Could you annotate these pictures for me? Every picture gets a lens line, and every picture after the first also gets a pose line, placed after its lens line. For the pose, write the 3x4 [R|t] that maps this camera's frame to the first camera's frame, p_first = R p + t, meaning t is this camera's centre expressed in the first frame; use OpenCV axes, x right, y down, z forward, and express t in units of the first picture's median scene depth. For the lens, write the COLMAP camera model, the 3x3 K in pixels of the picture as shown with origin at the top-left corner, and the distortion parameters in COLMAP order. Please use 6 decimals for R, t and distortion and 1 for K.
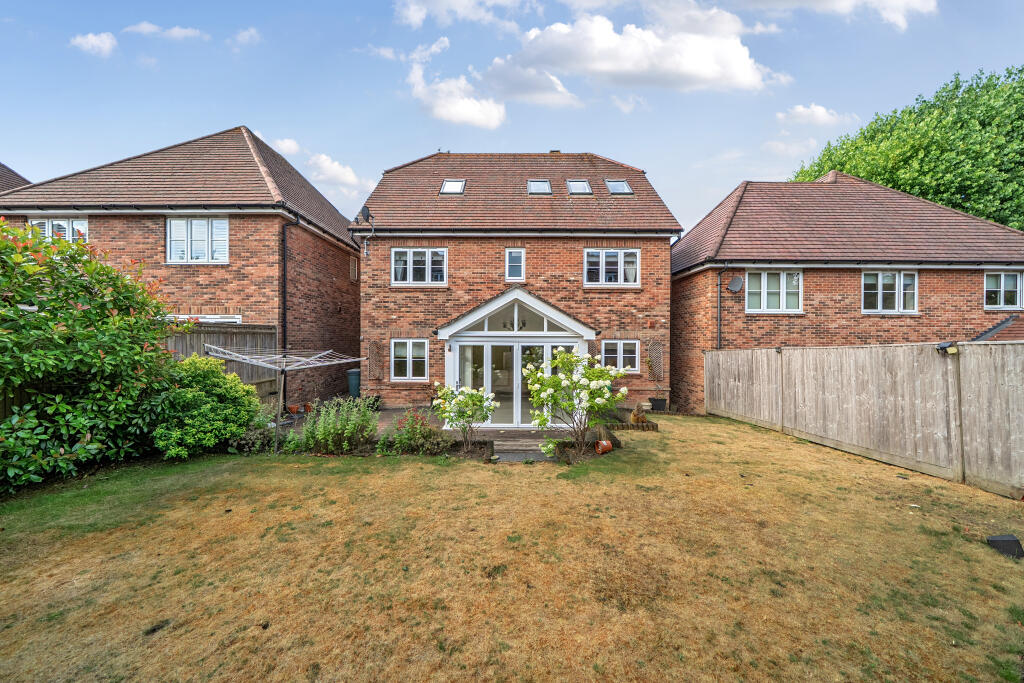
lens RADIAL K [[352.0, 0, 510.6], [0, 352.0, 339.4], [0, 0, 1]] dist [-0.009296, 0.000021]
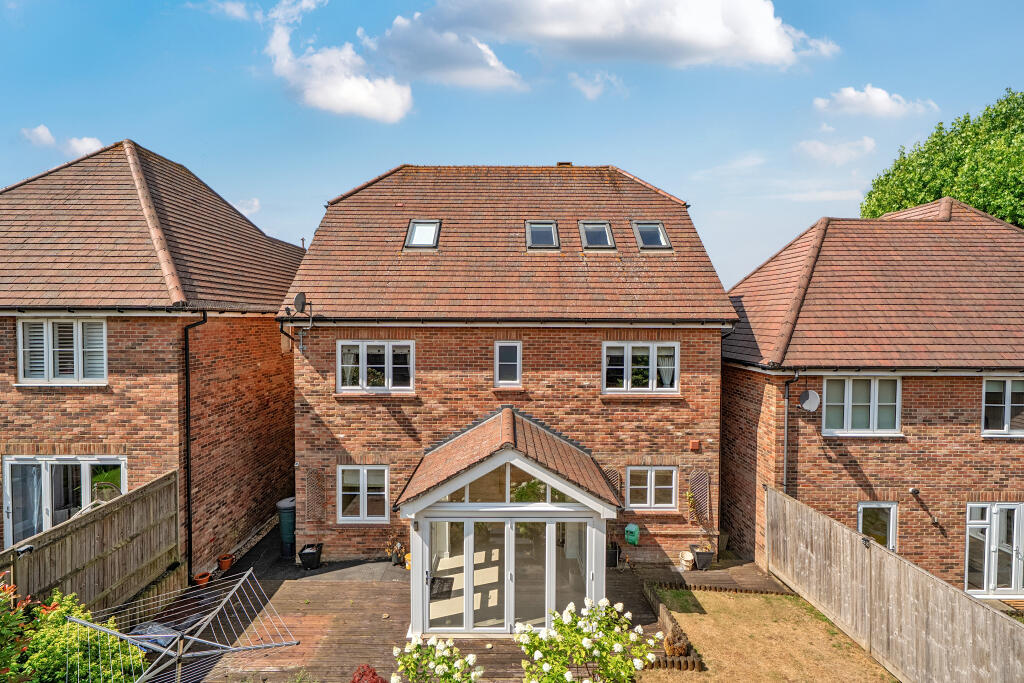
lens RADIAL K [[476.2, 0, 510.9], [0, 476.2, 337.2], [0, 0, 1]] dist [-0.002725, 0.000920]
pose [[0.999940, 0.000460, 0.010967, 0.007993], [-0.000676, 0.999806, 0.019678, -0.290698], [-0.010955, -0.019685, 0.999746, 0.016704]]
